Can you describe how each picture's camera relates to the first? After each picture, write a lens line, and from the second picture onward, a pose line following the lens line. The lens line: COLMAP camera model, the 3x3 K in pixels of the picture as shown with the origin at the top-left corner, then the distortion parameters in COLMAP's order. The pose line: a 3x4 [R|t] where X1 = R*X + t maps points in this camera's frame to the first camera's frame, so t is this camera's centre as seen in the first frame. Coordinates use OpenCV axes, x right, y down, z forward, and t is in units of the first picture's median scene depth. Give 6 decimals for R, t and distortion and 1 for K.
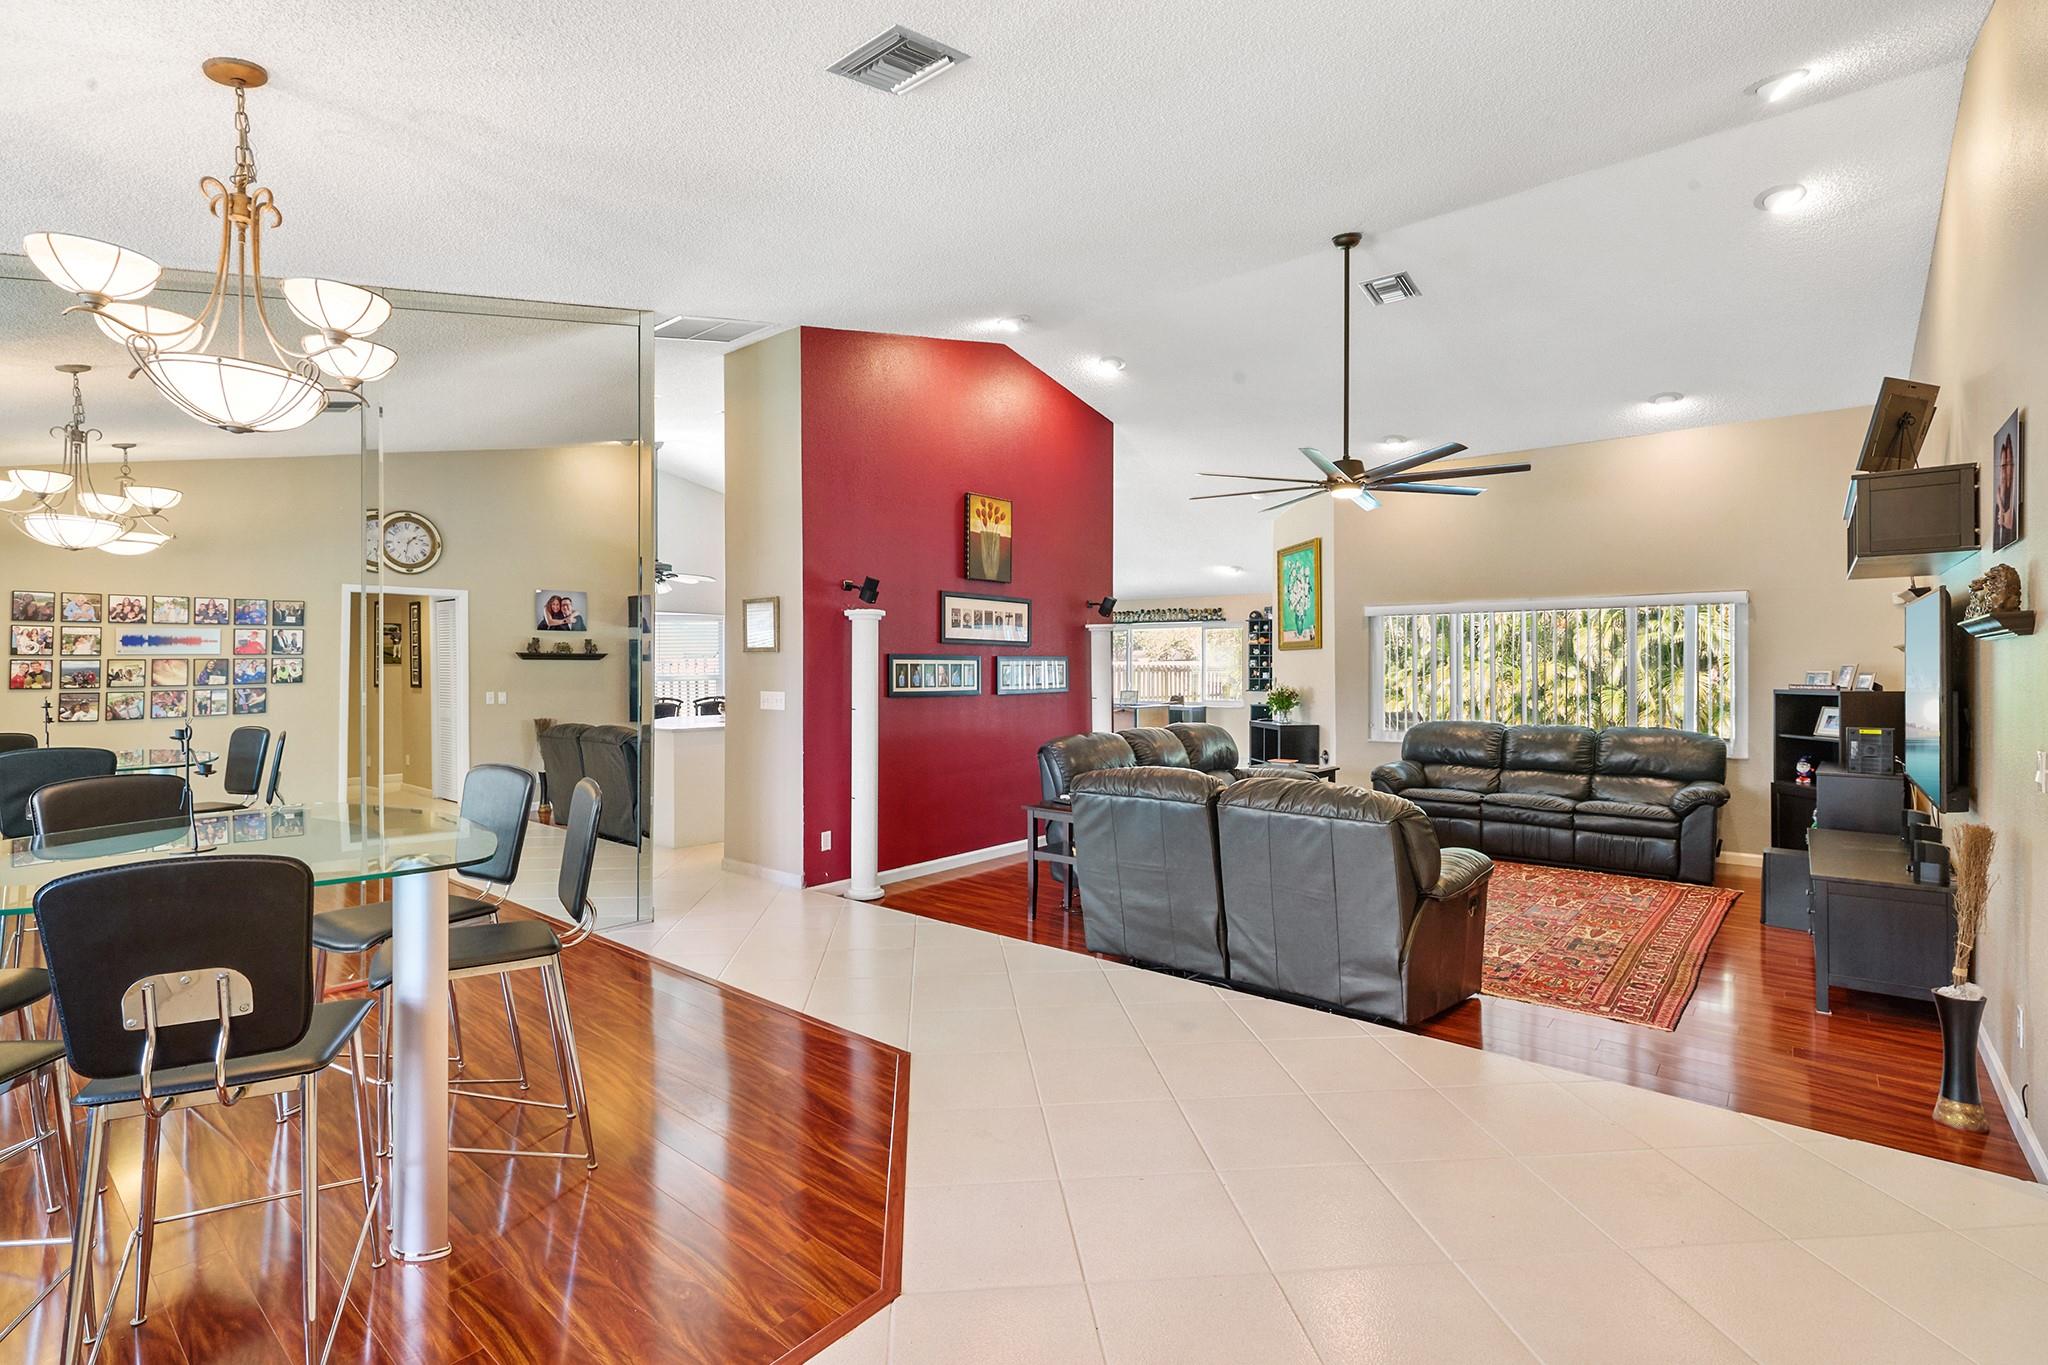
lens RADIAL K [[951.6, 0, 1017.1], [0, 951.6, 692.0], [0, 0, 1]] dist [-0.001229, -0.000148]
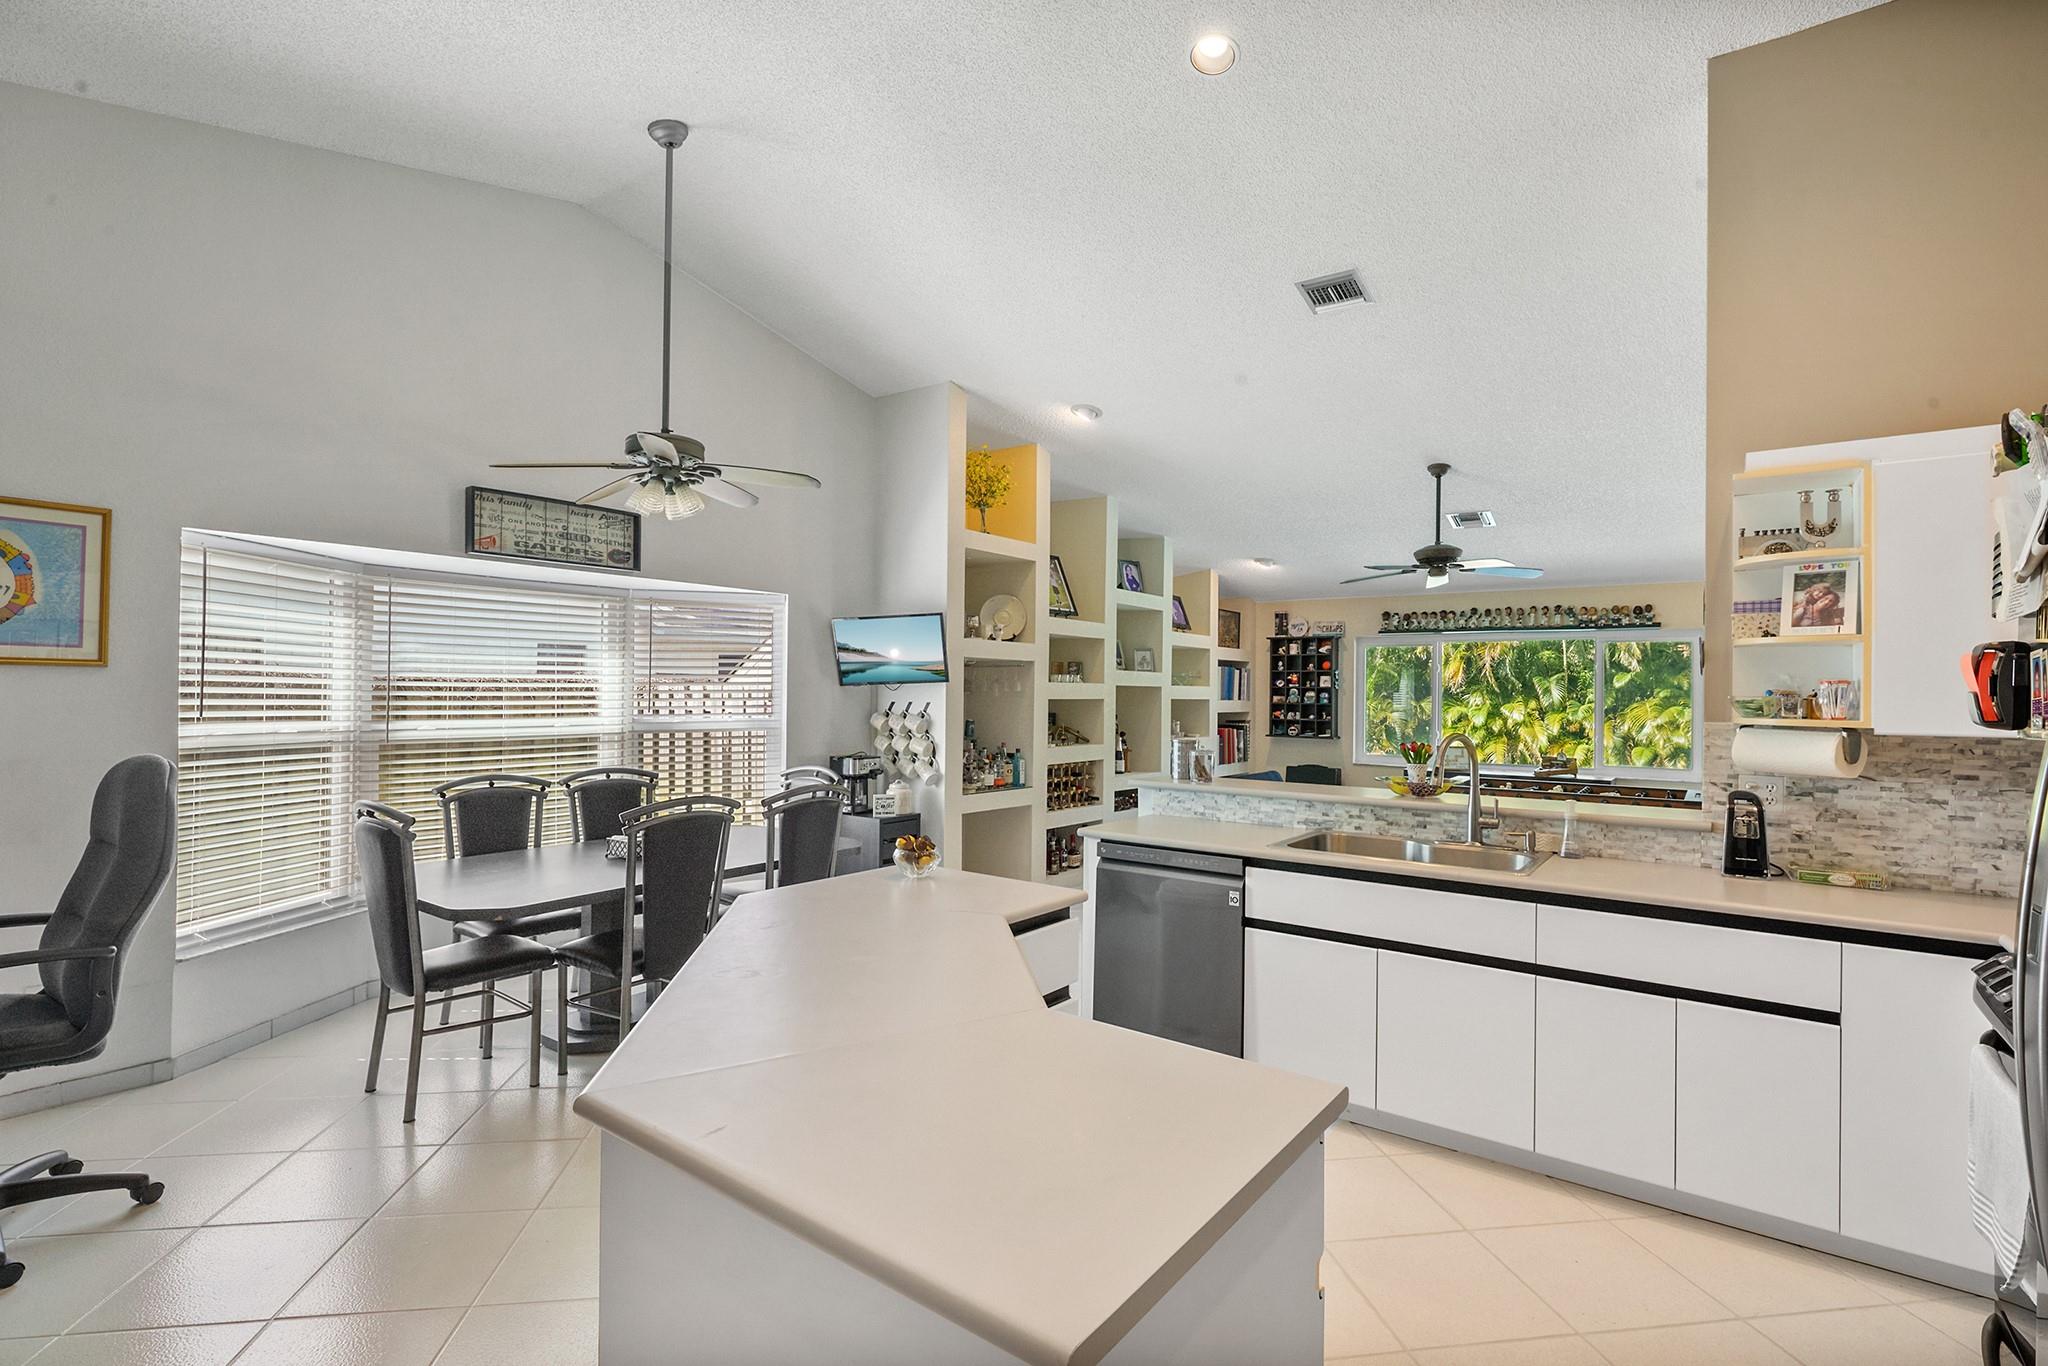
lens RADIAL K [[943.9, 0, 1024.0], [0, 943.9, 685.2], [0, 0, 1]] dist [-0.000051, -0.000419]
pose [[0.998312, 0.012530, 0.056712, -0.192528], [-0.010773, 0.999456, -0.031177, -0.018385], [-0.057072, 0.030513, 0.997904, 0.456893]]
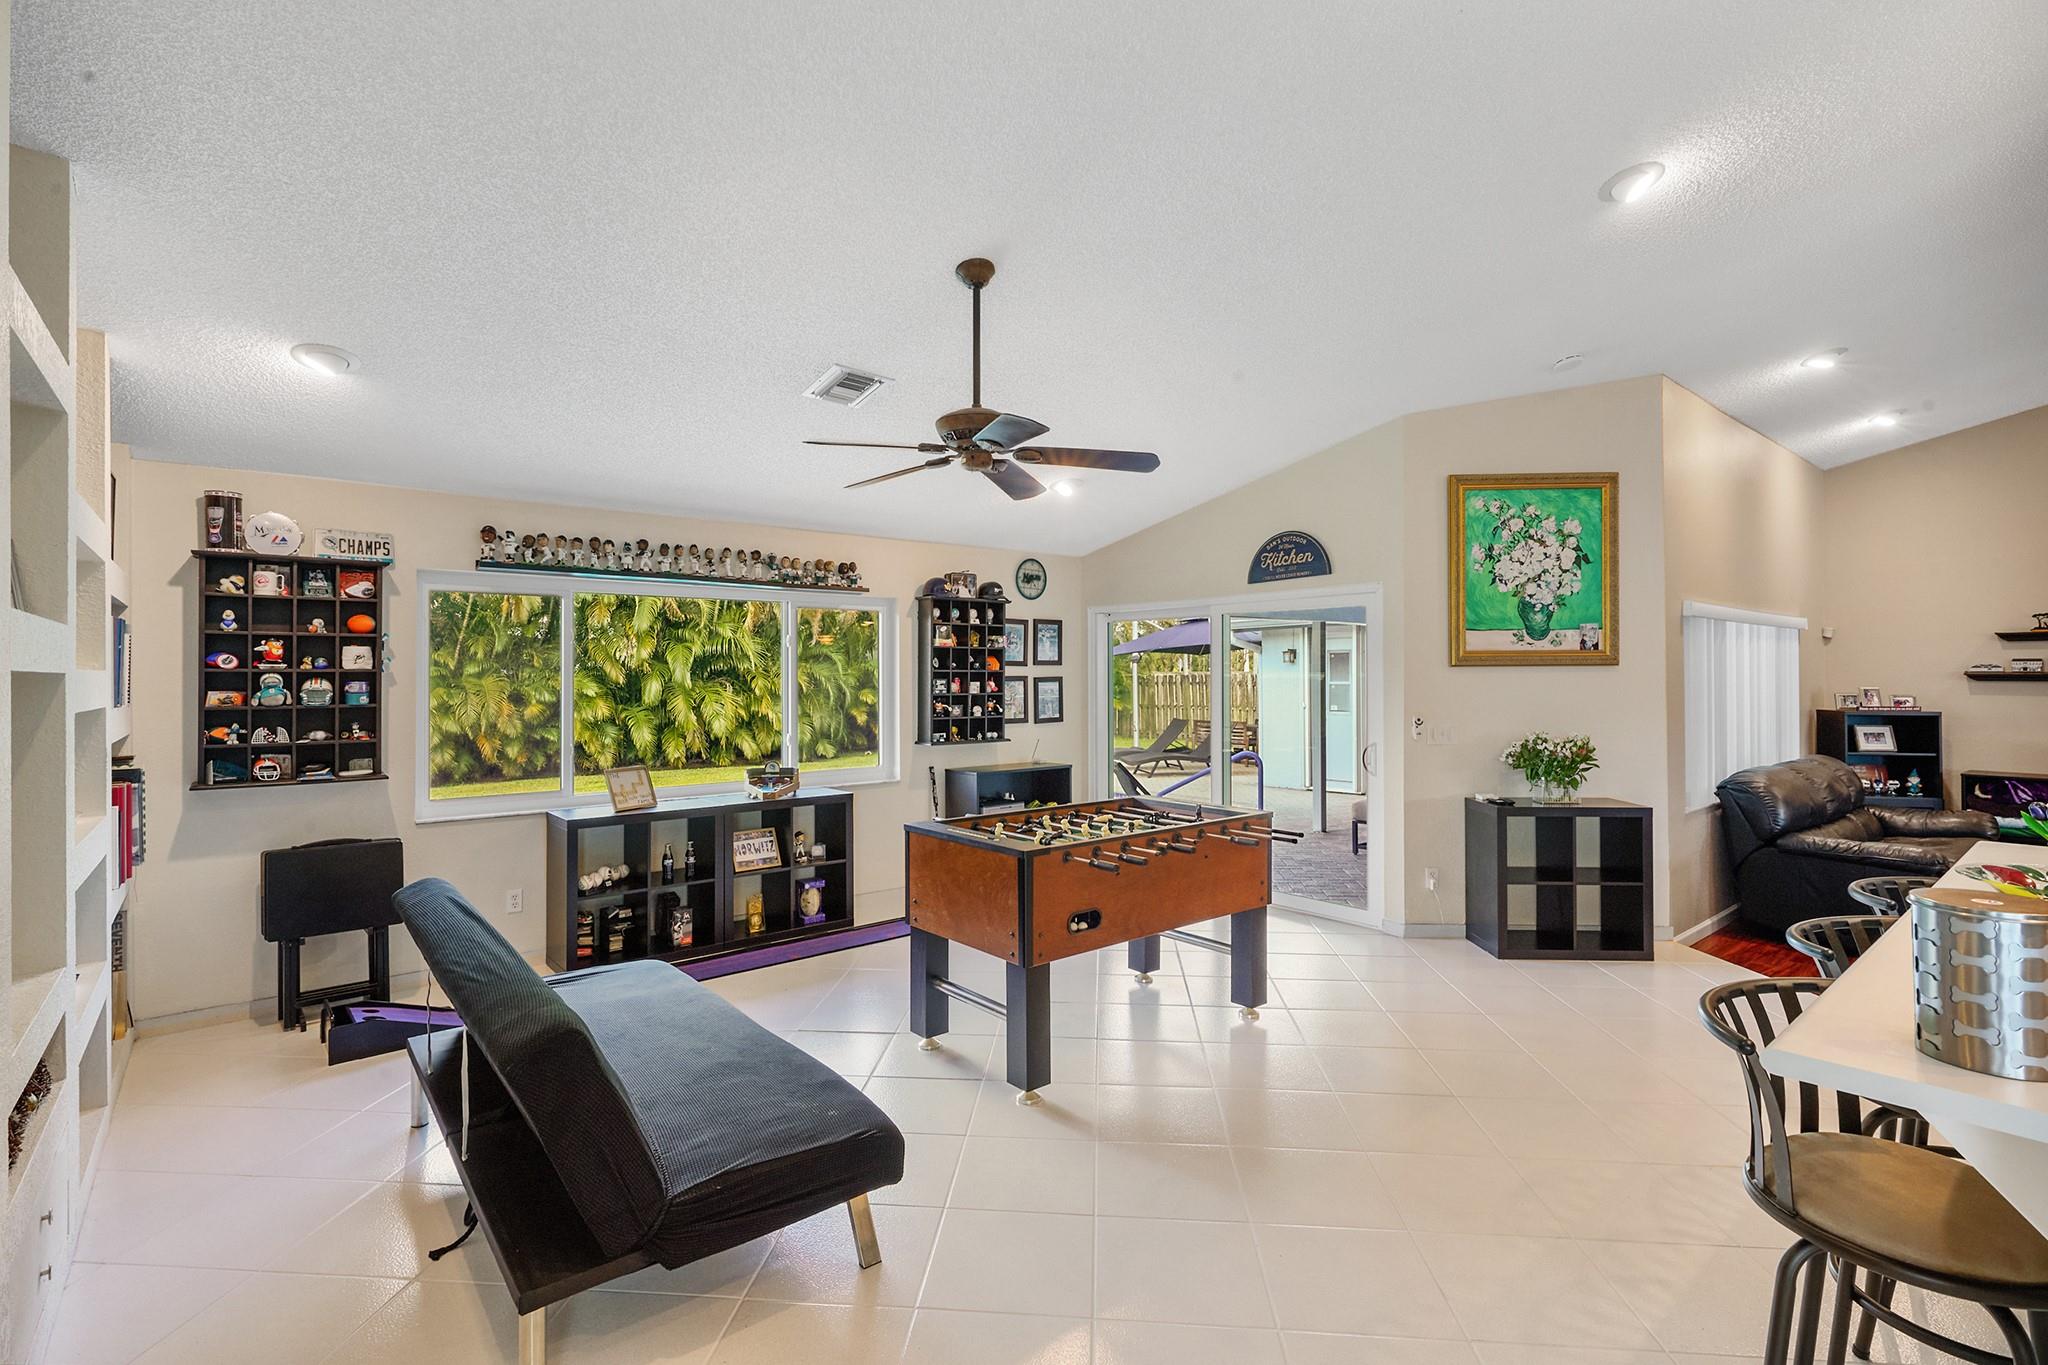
lens RADIAL K [[947.9, 0, 1017.7], [0, 947.9, 671.8], [0, 0, 1]] dist [0.001152, -0.000275]
pose [[0.179835, 0.003332, 0.983691, -0.212181], [0.026638, 0.999611, -0.008256, -0.031150], [-0.983336, 0.027688, 0.179676, 0.843891]]
